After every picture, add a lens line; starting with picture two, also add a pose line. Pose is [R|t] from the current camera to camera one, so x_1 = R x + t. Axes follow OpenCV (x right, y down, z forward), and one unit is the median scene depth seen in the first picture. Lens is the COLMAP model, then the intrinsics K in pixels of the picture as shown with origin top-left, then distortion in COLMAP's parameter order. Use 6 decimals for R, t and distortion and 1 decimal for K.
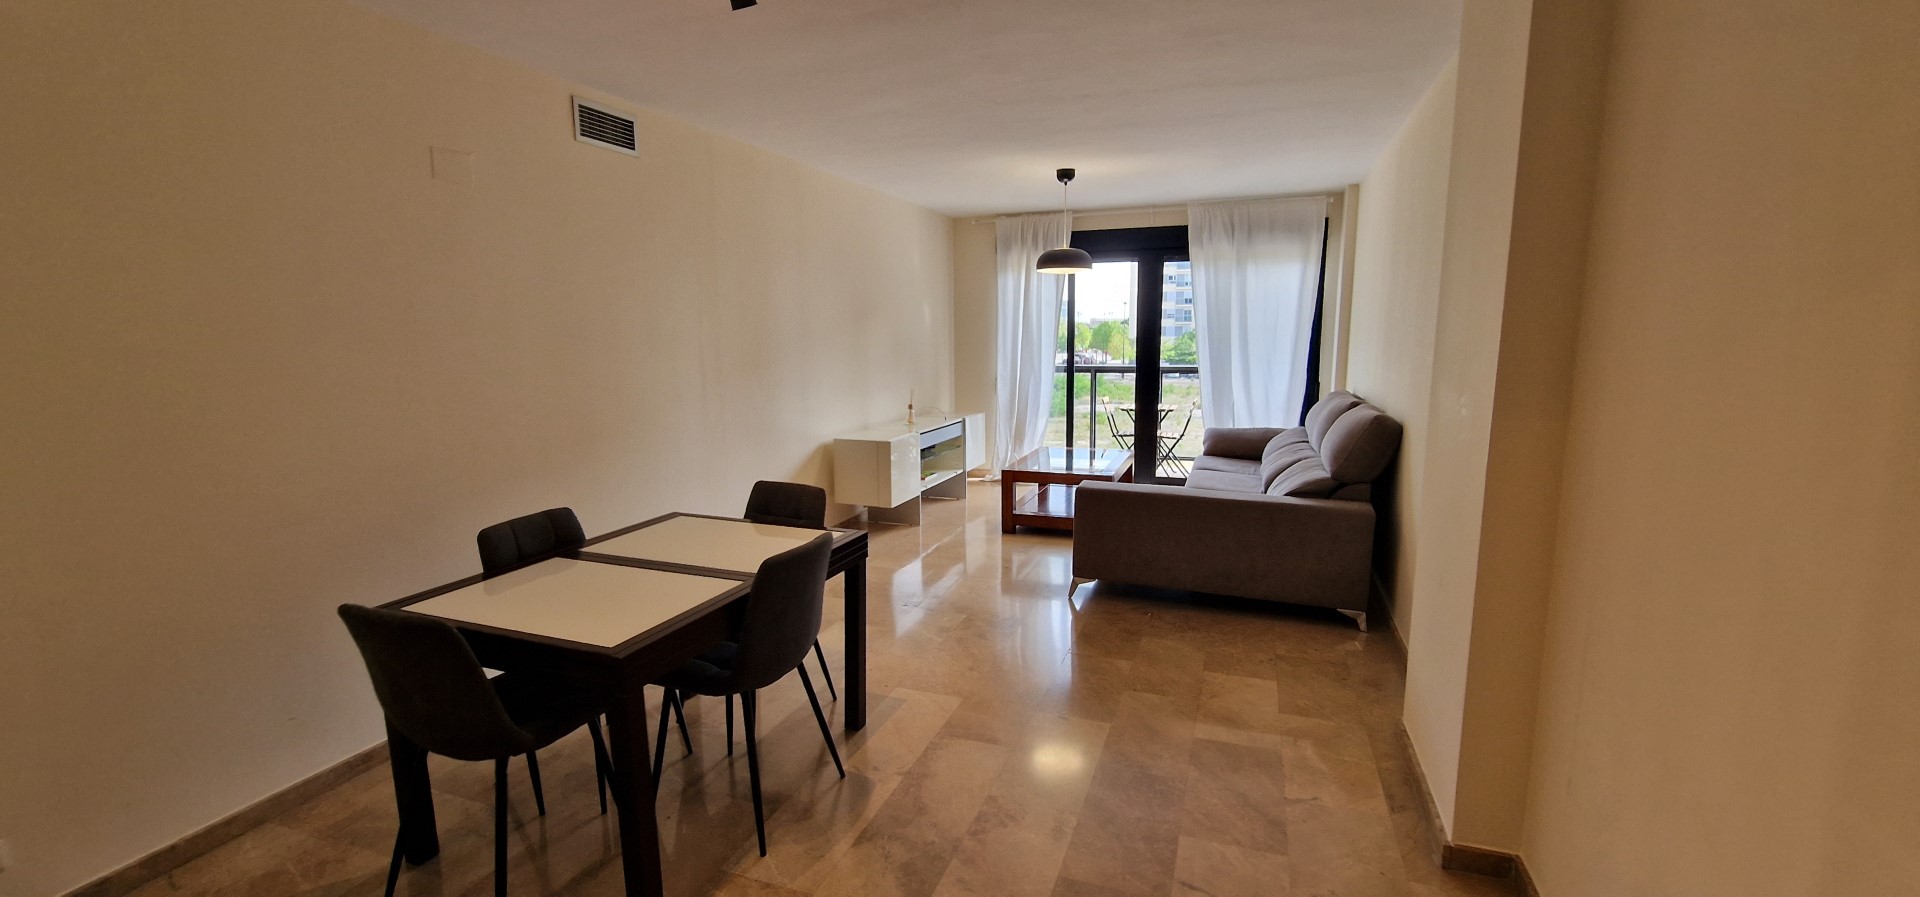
lens RADIAL K [[782.5, 0, 947.7], [0, 782.5, 449.3], [0, 0, 1]] dist [0.011662, -0.006361]
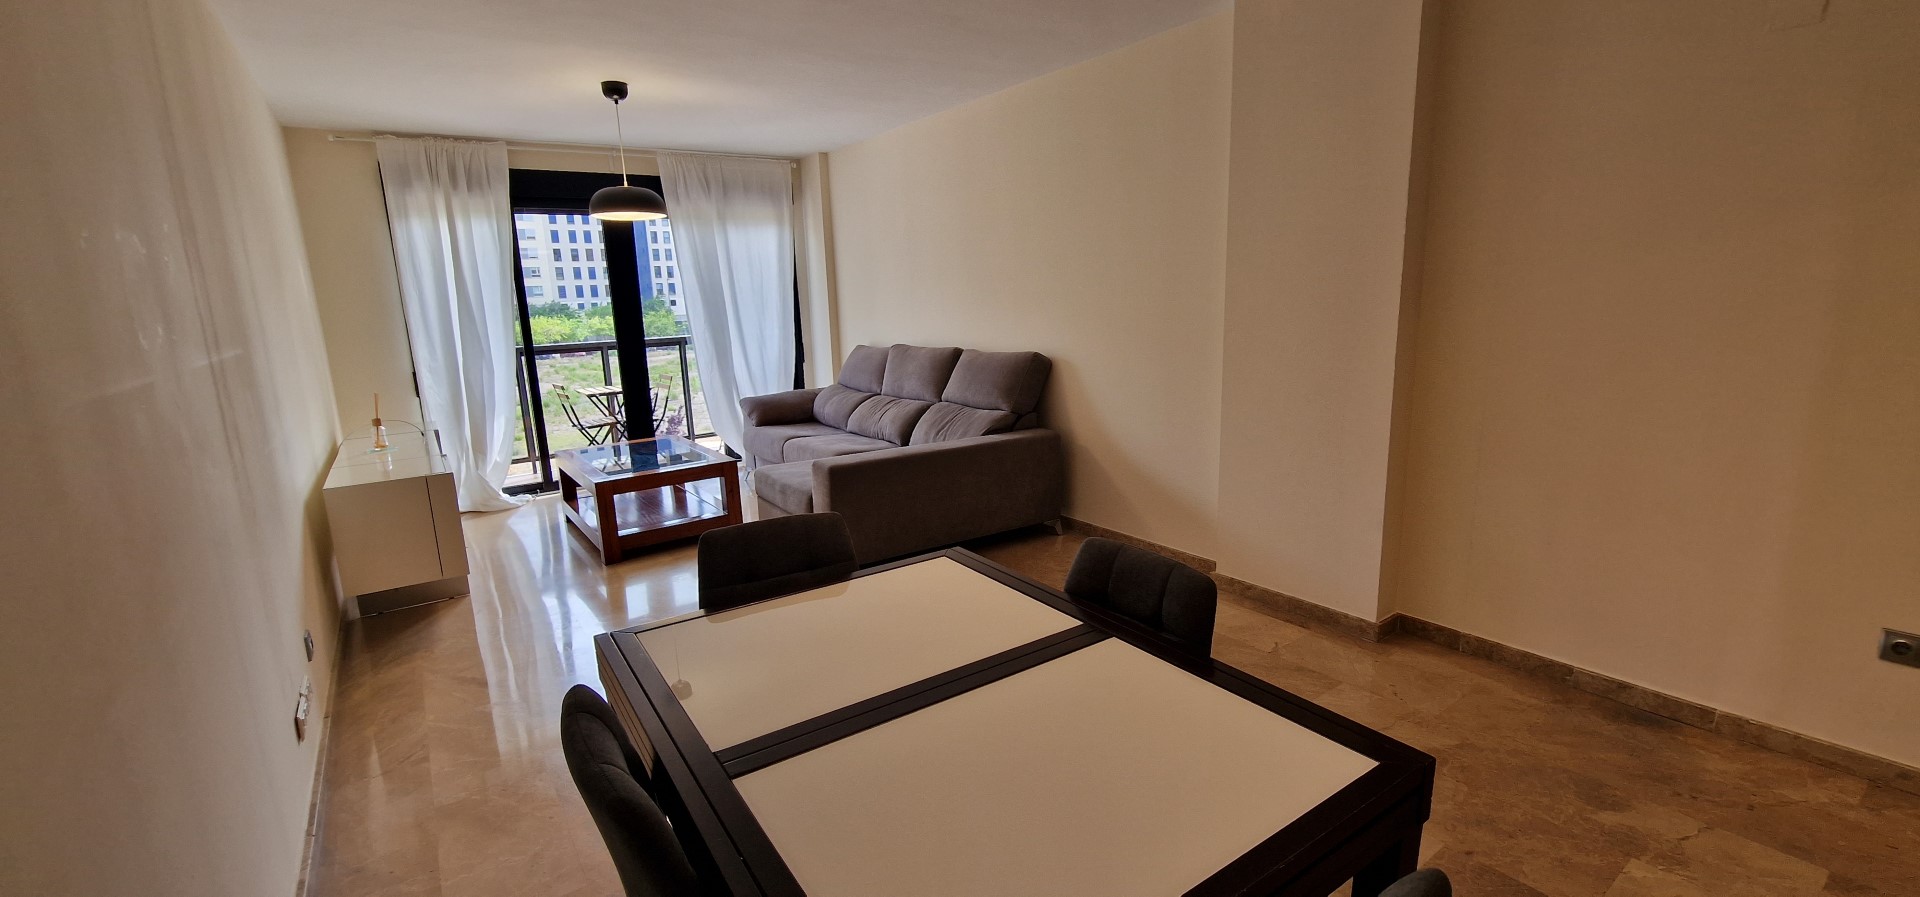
lens RADIAL K [[788.3, 0, 955.3], [0, 788.3, 451.2], [0, 0, 1]] dist [0.003546, -0.002981]
pose [[0.567542, -0.175621, 0.804396, -0.363613], [0.155590, 0.982260, 0.104678, -0.030886], [-0.808510, 0.065747, 0.584799, 0.308794]]
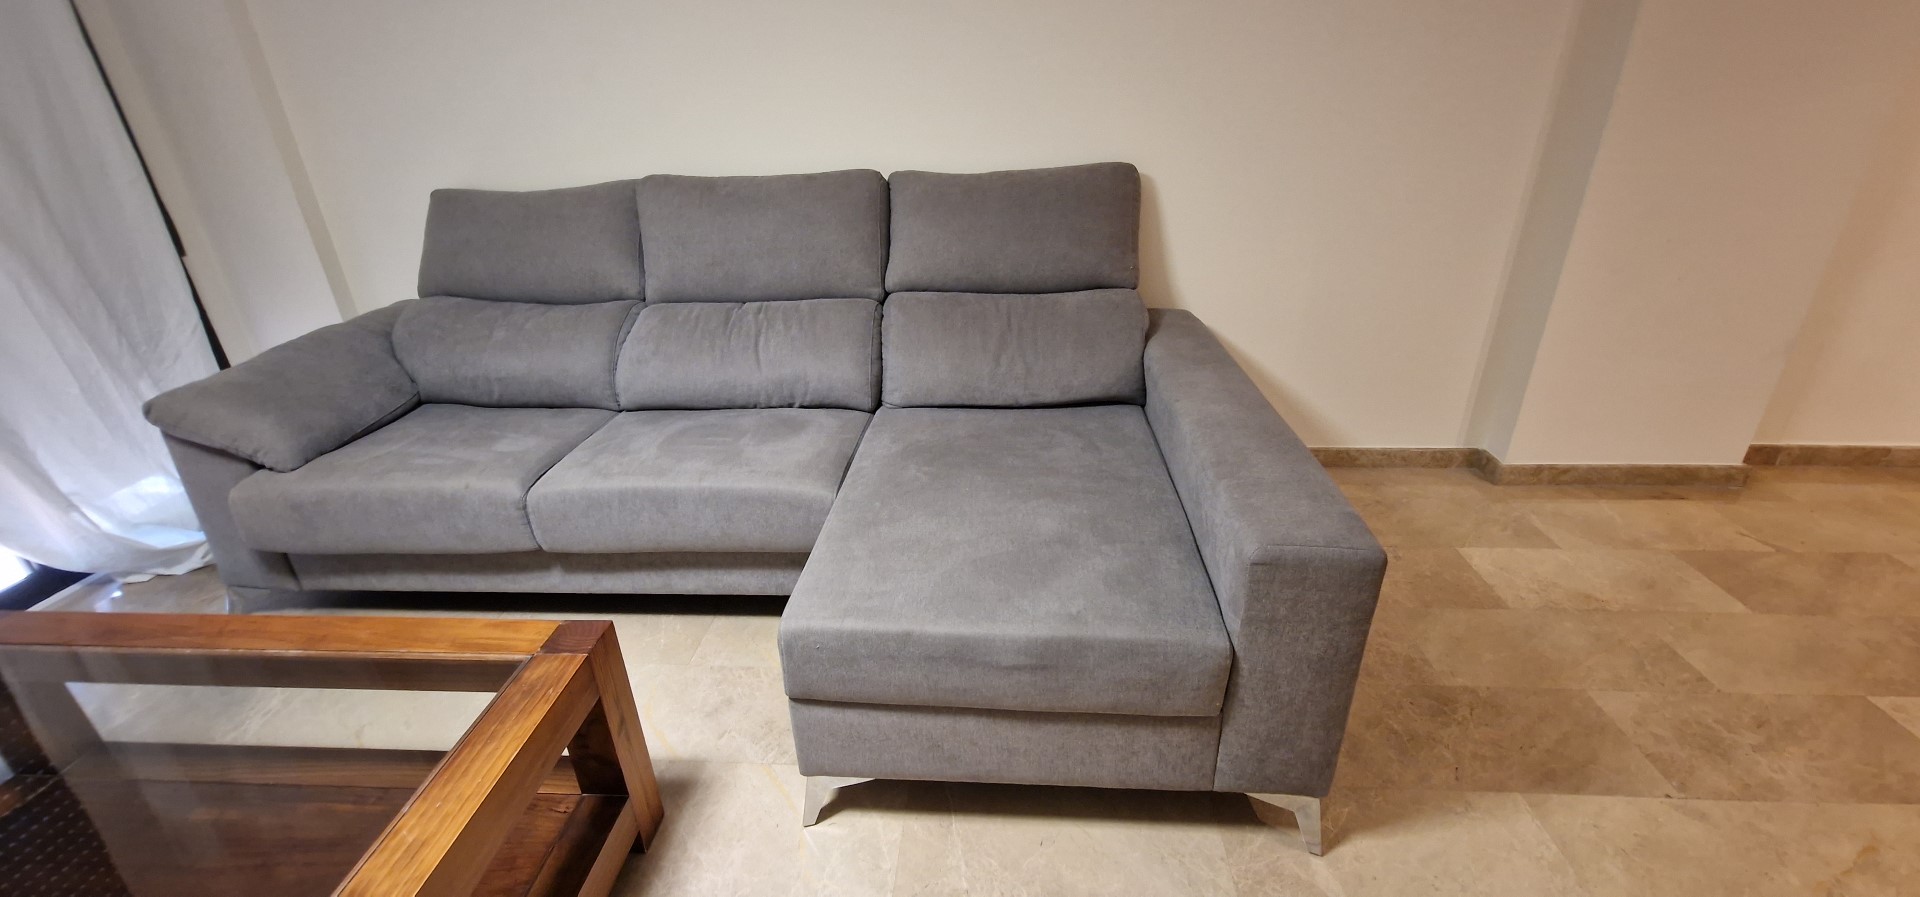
lens RADIAL K [[788.3, 0, 955.3], [0, 788.3, 451.2], [0, 0, 1]] dist [0.003546, -0.002981]
pose [[-0.297006, -0.410178, 0.862288, -0.016471], [0.165267, 0.867327, 0.469500, -0.120494], [-0.940465, 0.281953, -0.189813, 0.967840]]
